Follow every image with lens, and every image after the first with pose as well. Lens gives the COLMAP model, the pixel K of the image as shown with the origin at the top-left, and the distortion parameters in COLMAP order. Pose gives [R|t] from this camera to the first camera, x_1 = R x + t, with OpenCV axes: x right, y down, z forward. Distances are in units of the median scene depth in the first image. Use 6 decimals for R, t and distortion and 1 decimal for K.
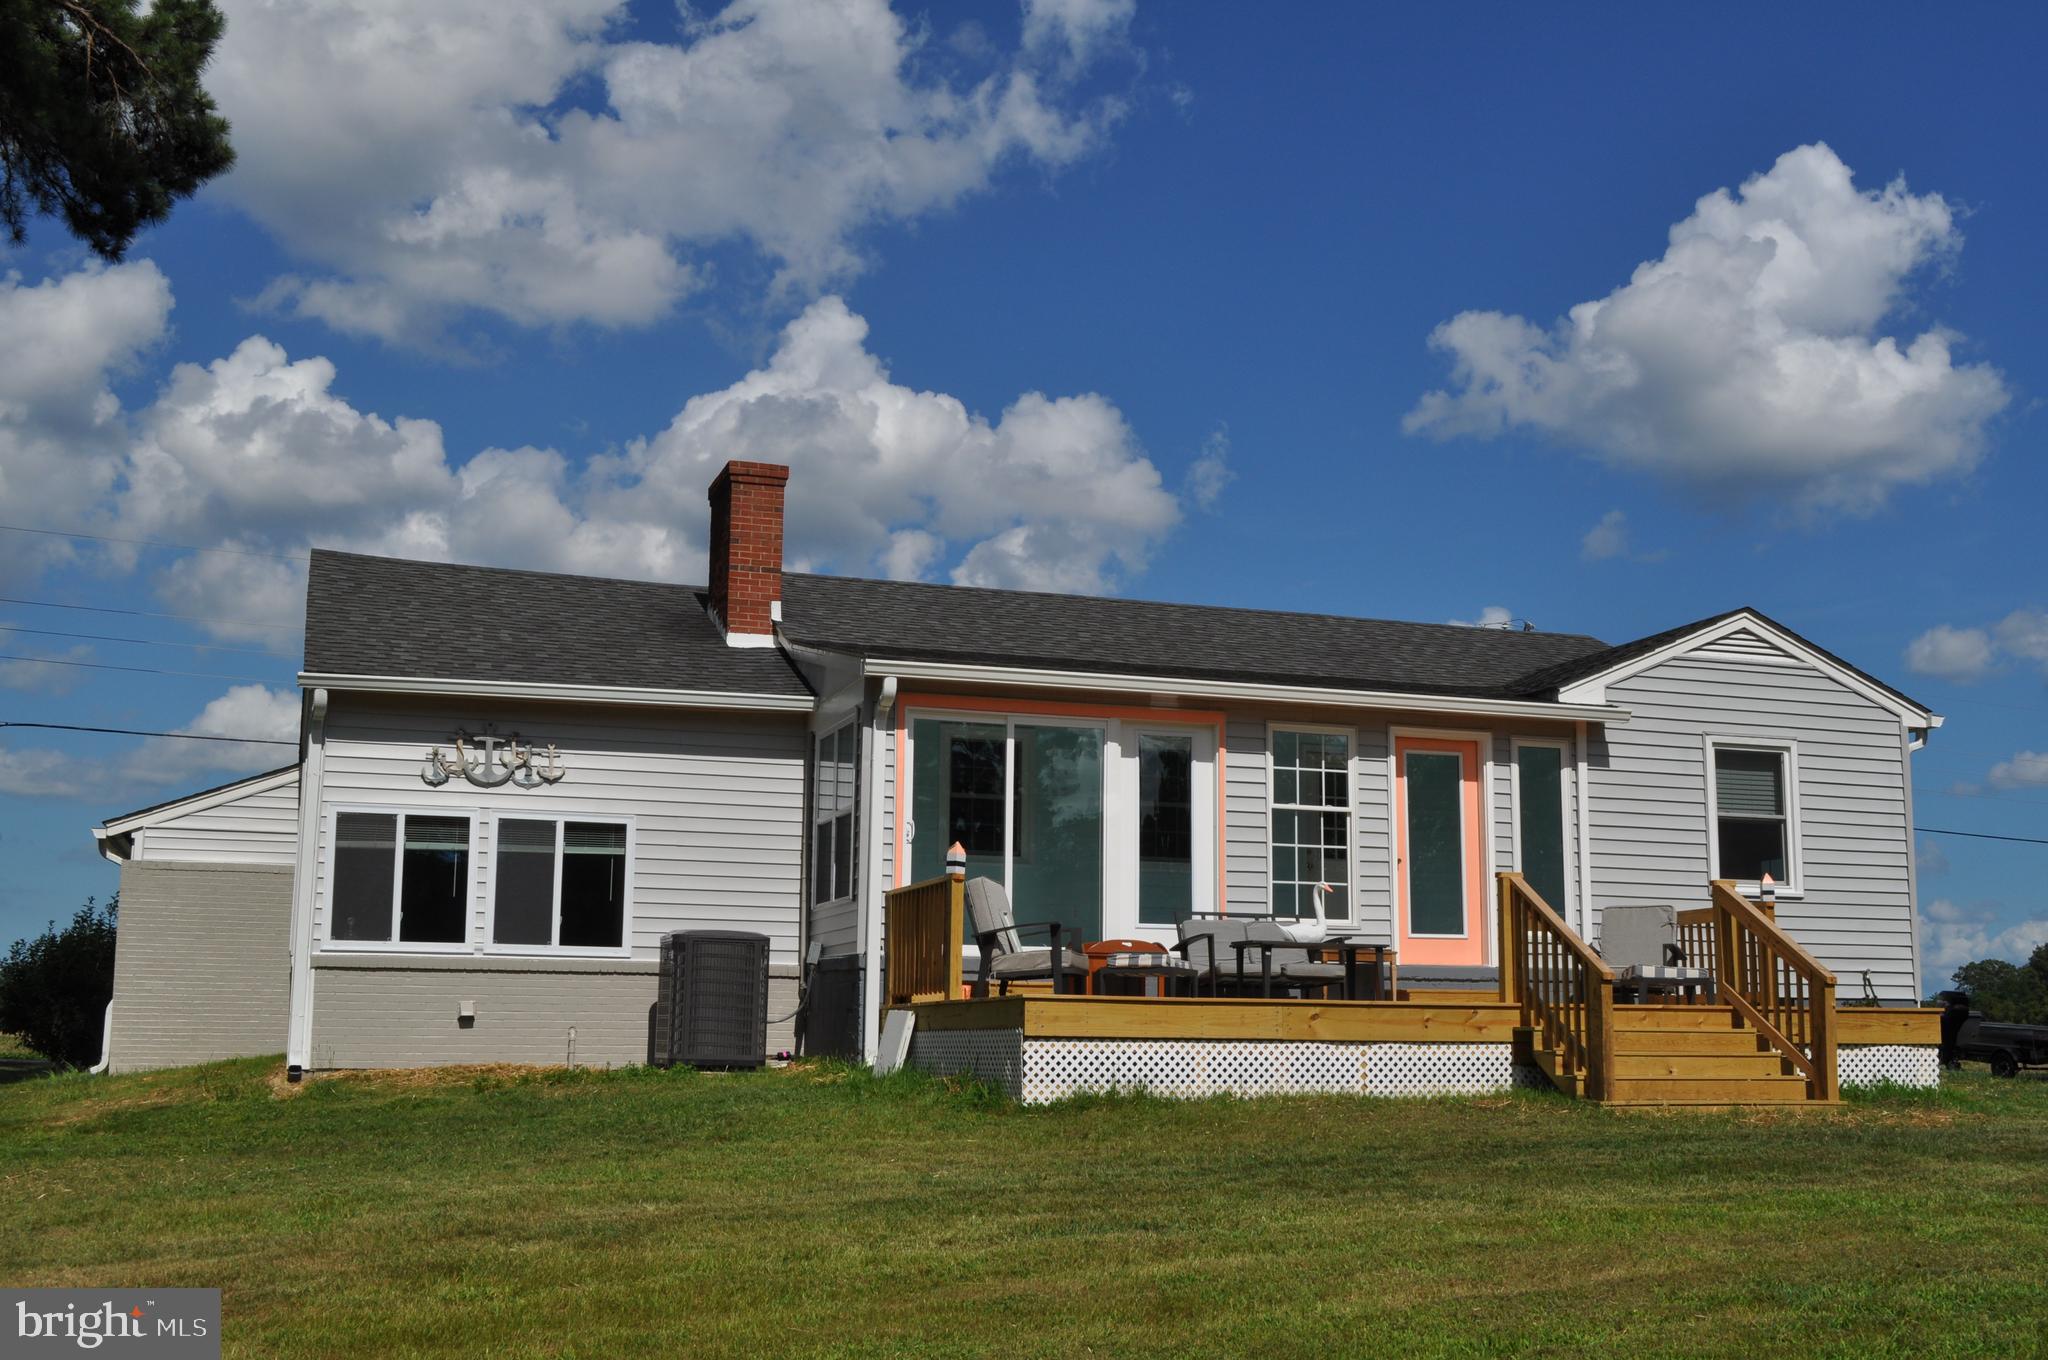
lens RADIAL K [[2170.3, 0, 1000.3], [0, 2170.3, 687.0], [0, 0, 1]] dist [-0.055725, 0.000000]
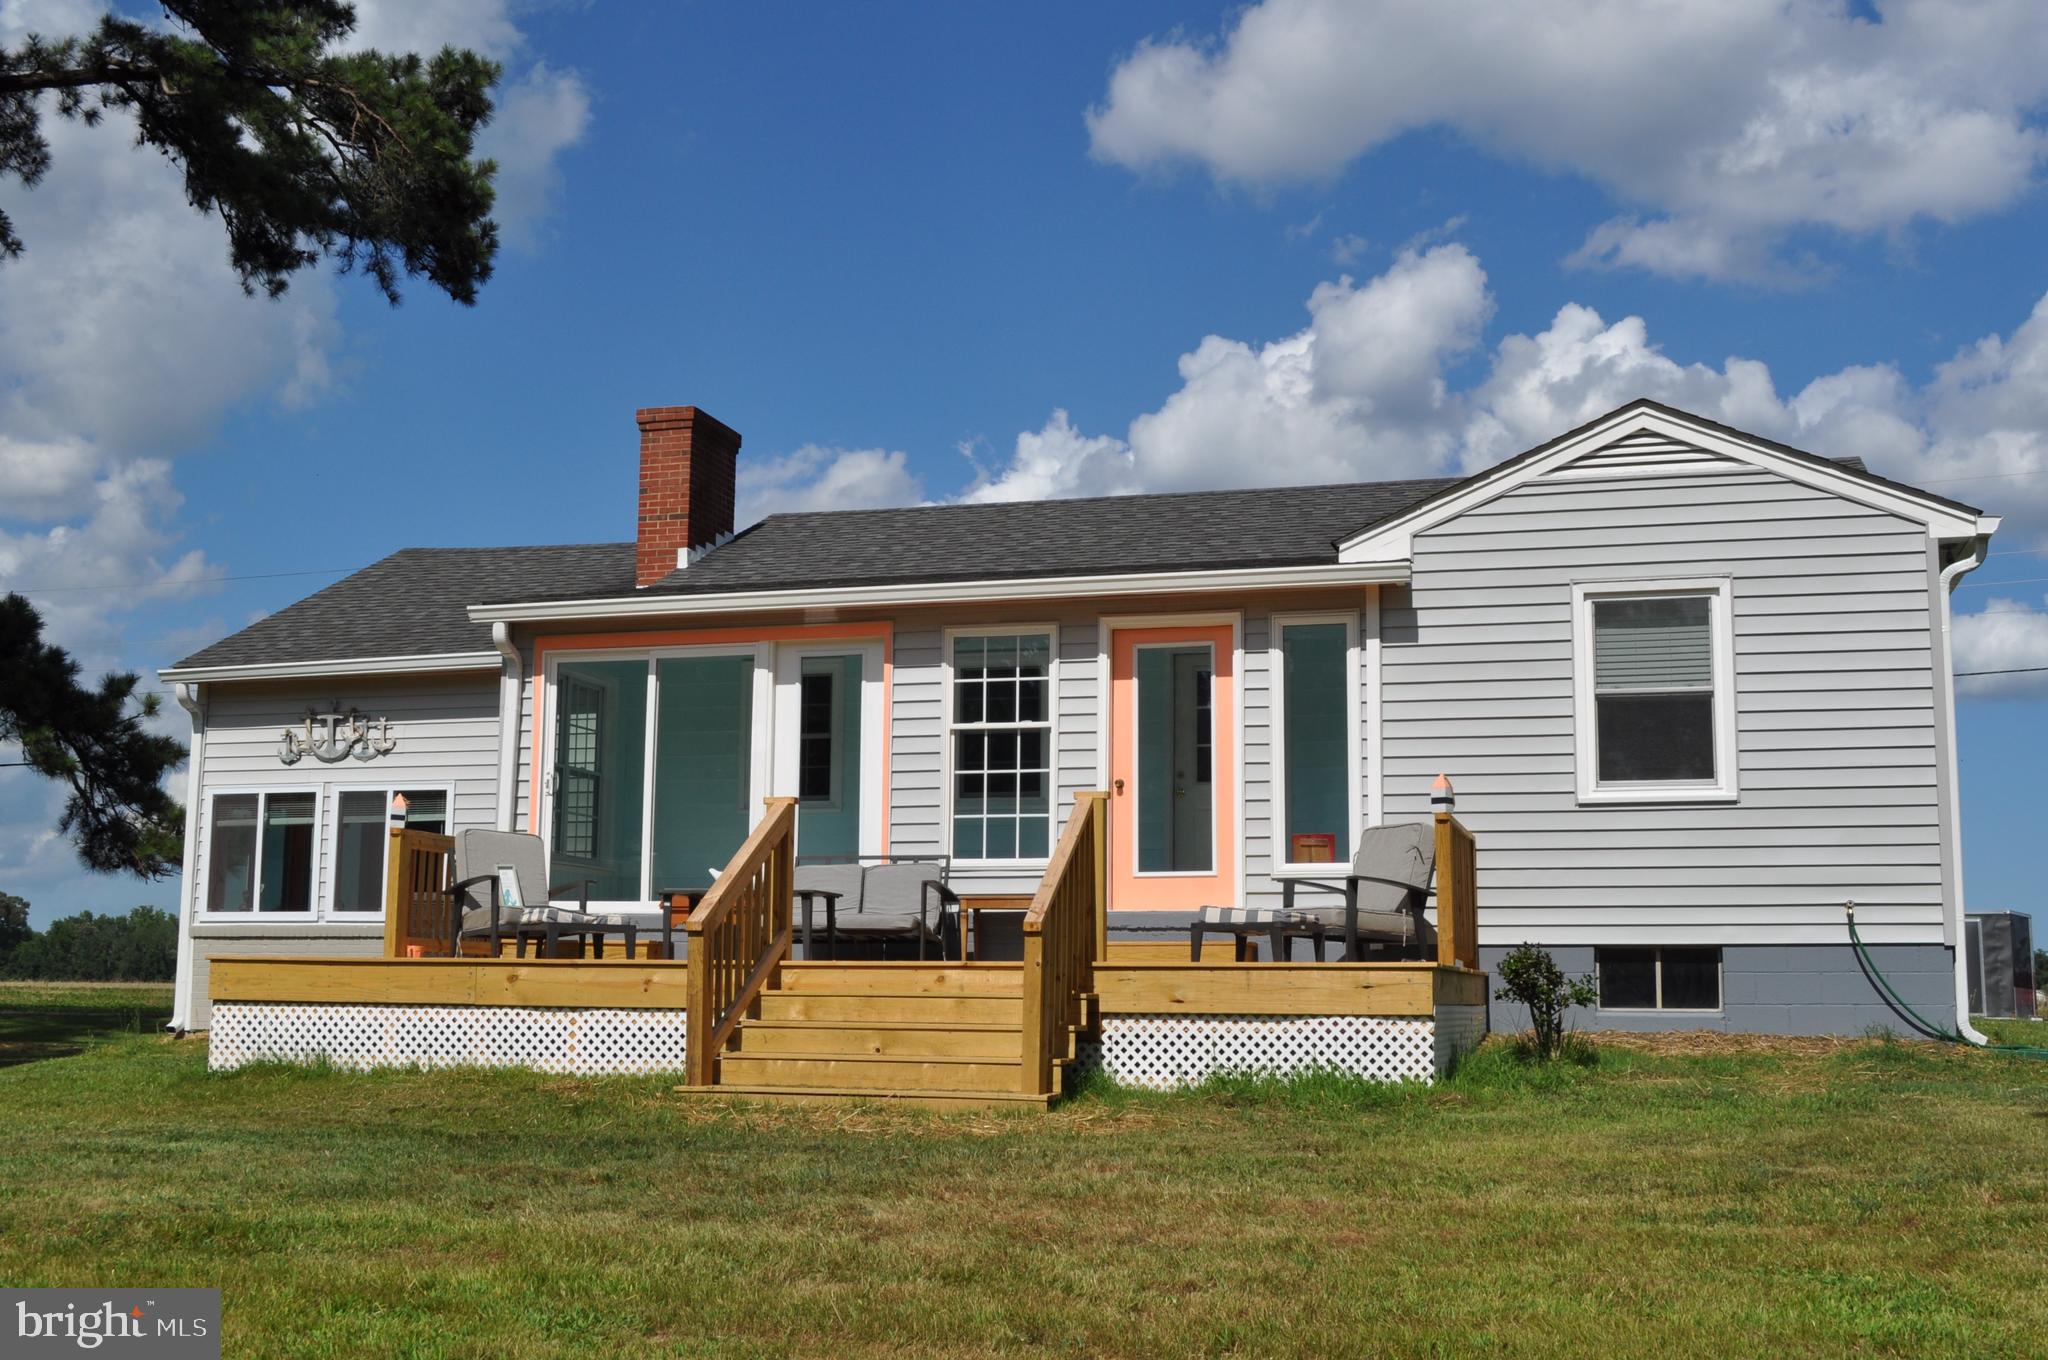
lens RADIAL K [[2170.3, 0, 1025.8], [0, 2170.3, 696.4], [0, 0, 1]] dist [-0.055725, 0.000000]
pose [[0.828451, -0.078983, -0.554465, 0.620573], [0.092775, 0.995682, -0.003215, 0.048660], [0.552325, -0.048777, 0.832201, 0.314378]]
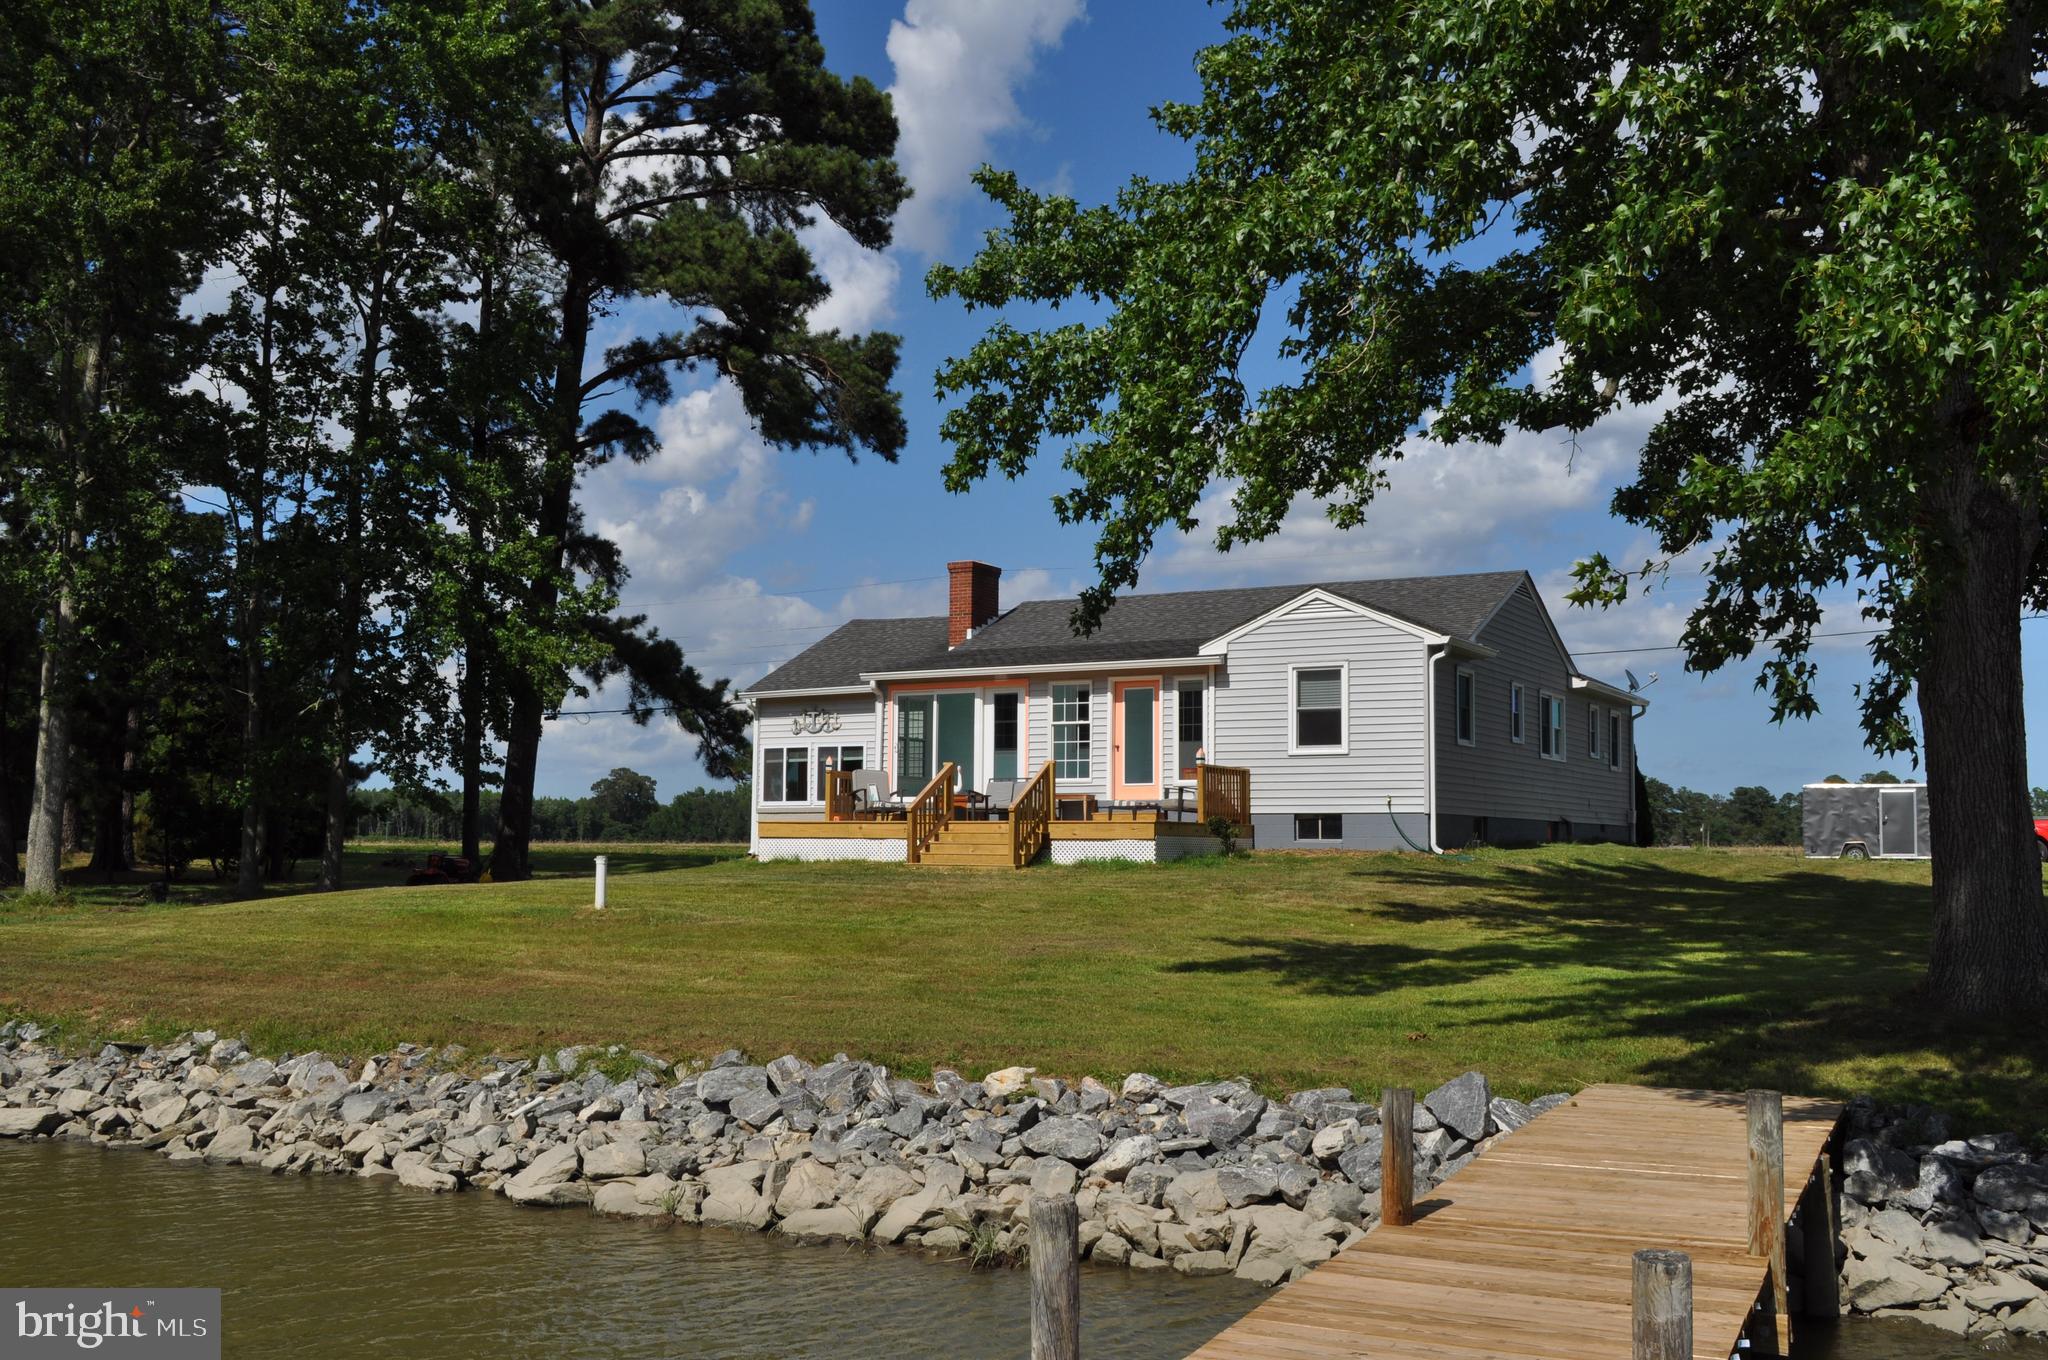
lens RADIAL K [[1944.0, 0, 1034.5], [0, 1944.0, 681.9], [0, 0, 1]] dist [-0.064025, 0.000000]
pose [[0.671651, -0.068376, -0.737706, 1.451669], [0.122499, 0.992276, 0.019560, -0.020377], [0.730670, -0.103506, 0.674839, -0.225478]]
